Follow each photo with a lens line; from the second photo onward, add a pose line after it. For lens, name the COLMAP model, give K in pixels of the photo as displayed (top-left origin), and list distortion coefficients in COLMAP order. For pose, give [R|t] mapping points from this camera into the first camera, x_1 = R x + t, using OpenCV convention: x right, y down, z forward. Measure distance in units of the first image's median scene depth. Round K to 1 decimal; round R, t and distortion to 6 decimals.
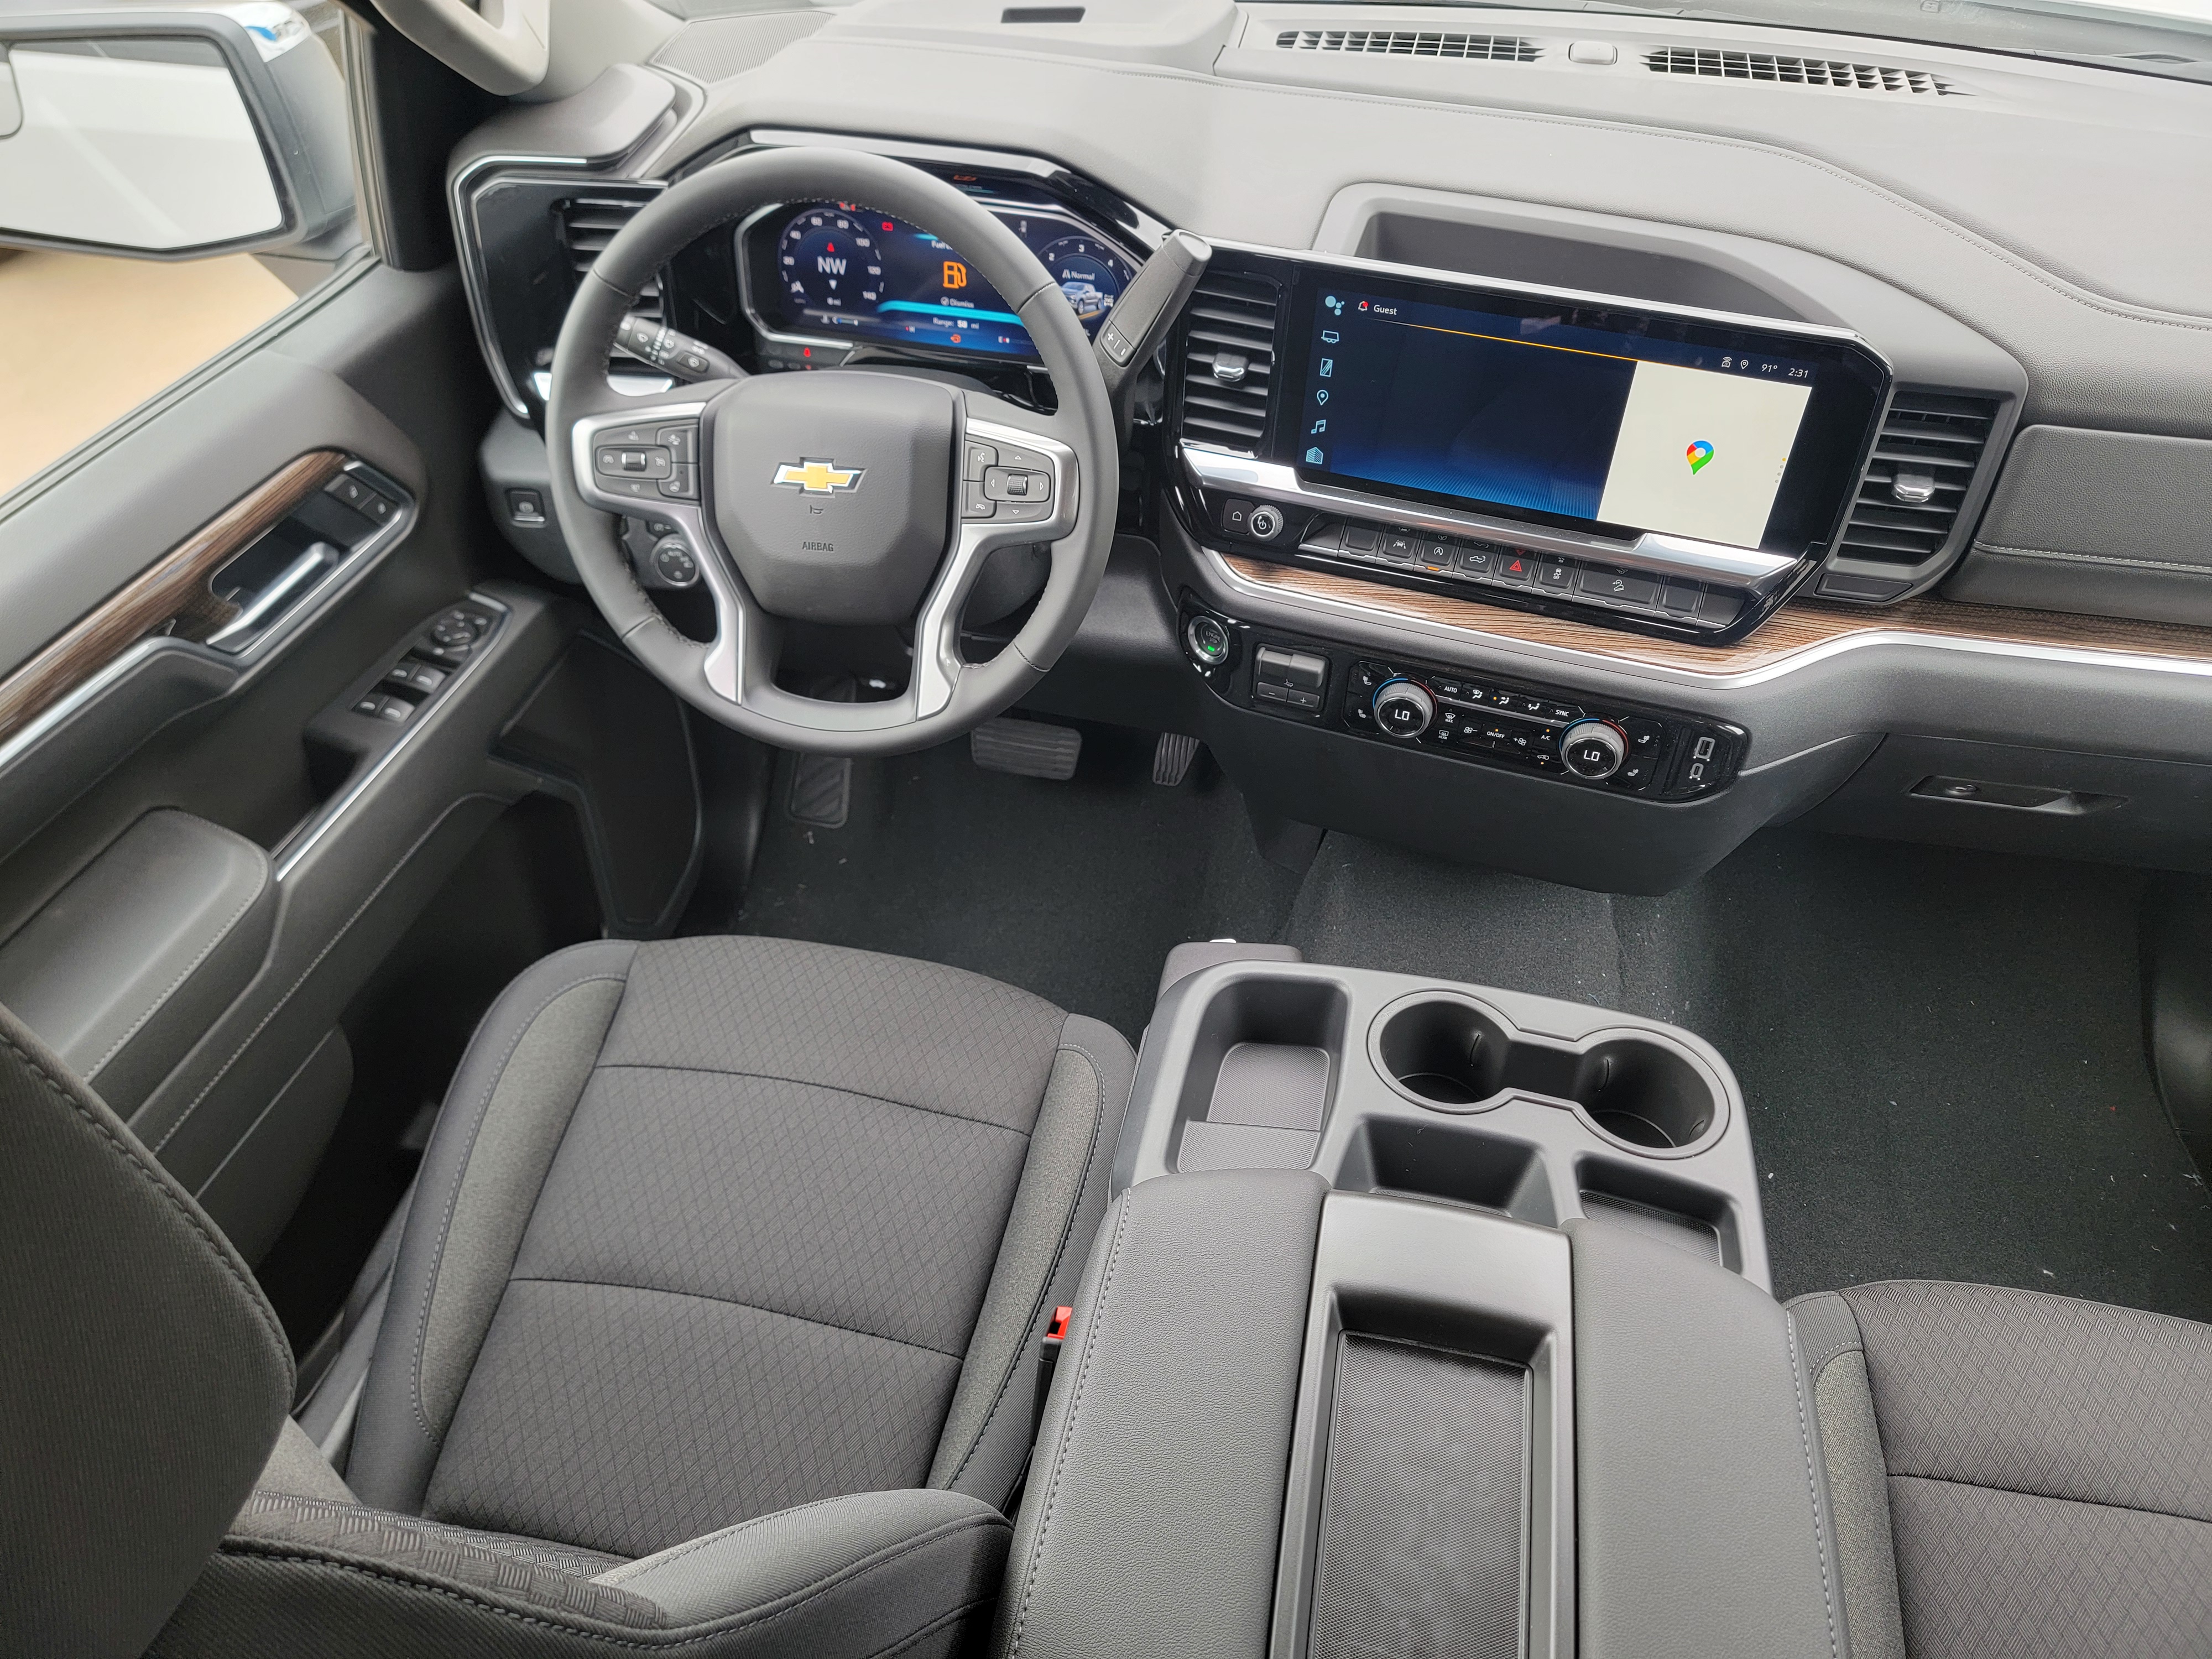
lens RADIAL K [[1562.2, 0, 1123.1], [0, 1562.2, 824.8], [0, 0, 1]] dist [0.076497, -0.068490]
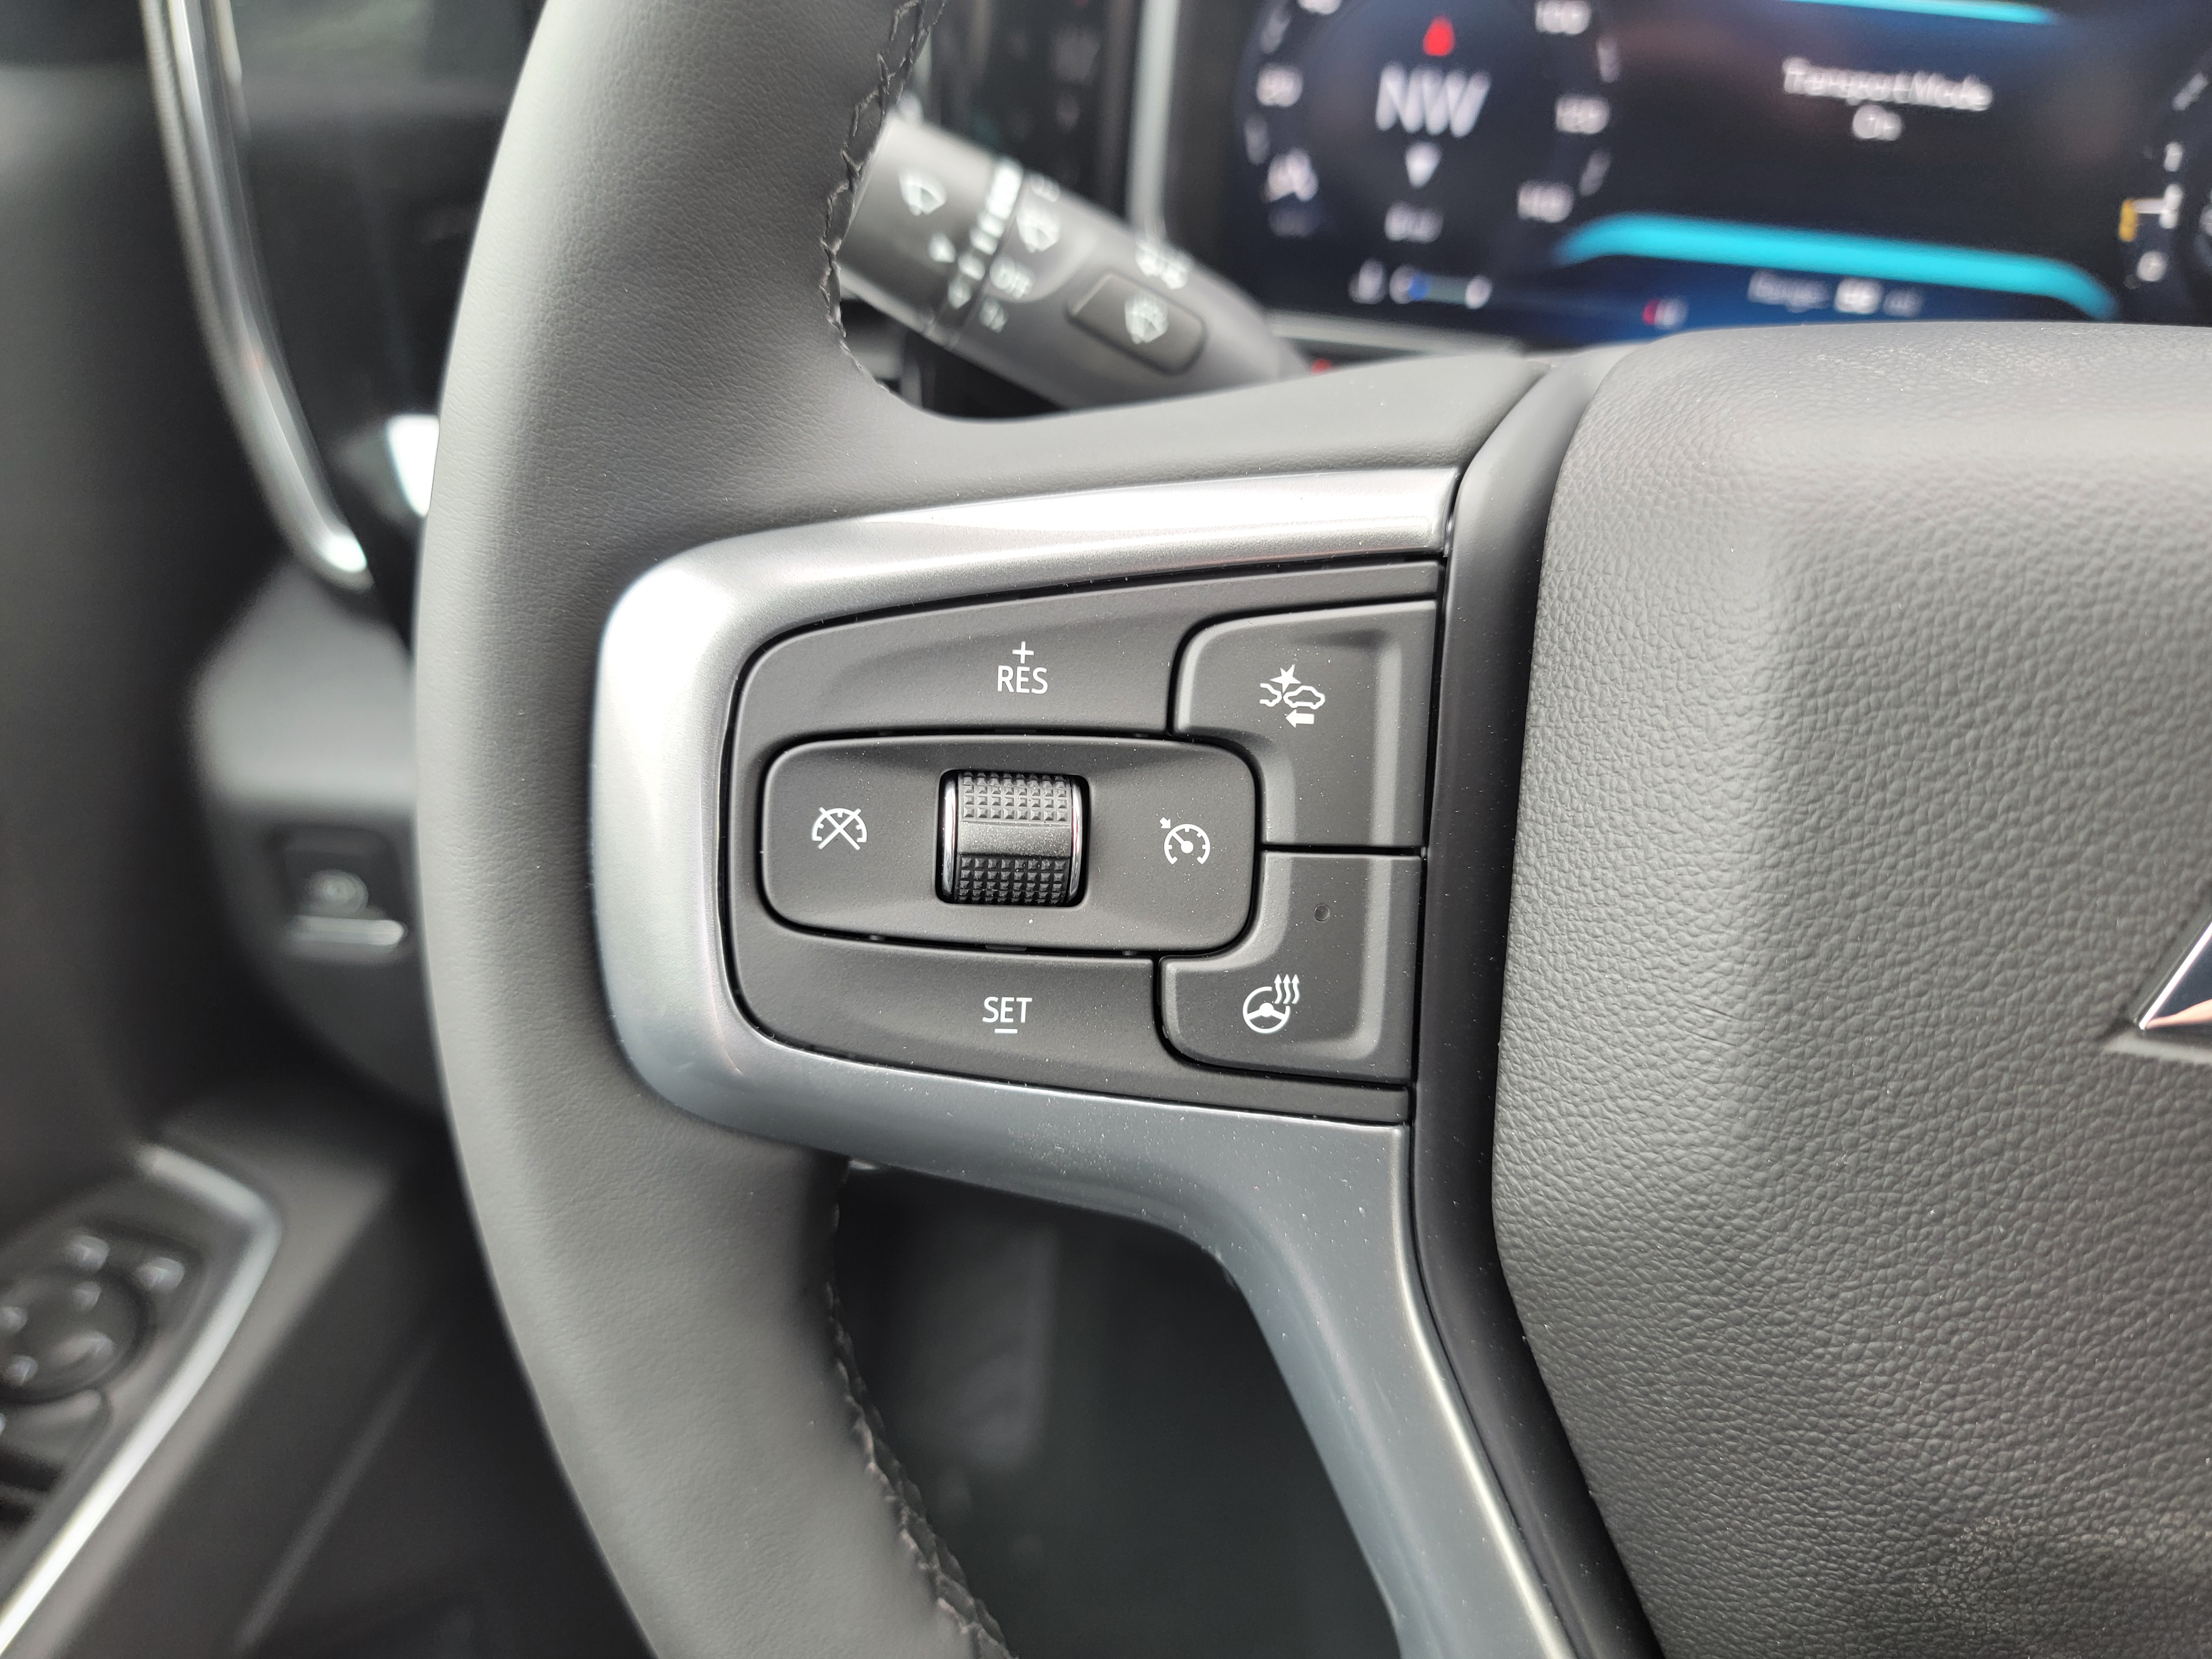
lens RADIAL K [[1642.2, 0, 1104.4], [0, 1642.2, 837.0], [0, 0, 1]] dist [-0.000300, -0.038232]
pose [[0.998856, 0.009294, 0.046907, -0.286740], [-0.003421, 0.992305, -0.123773, -0.196998], [-0.047696, 0.123471, 0.991201, 0.789975]]
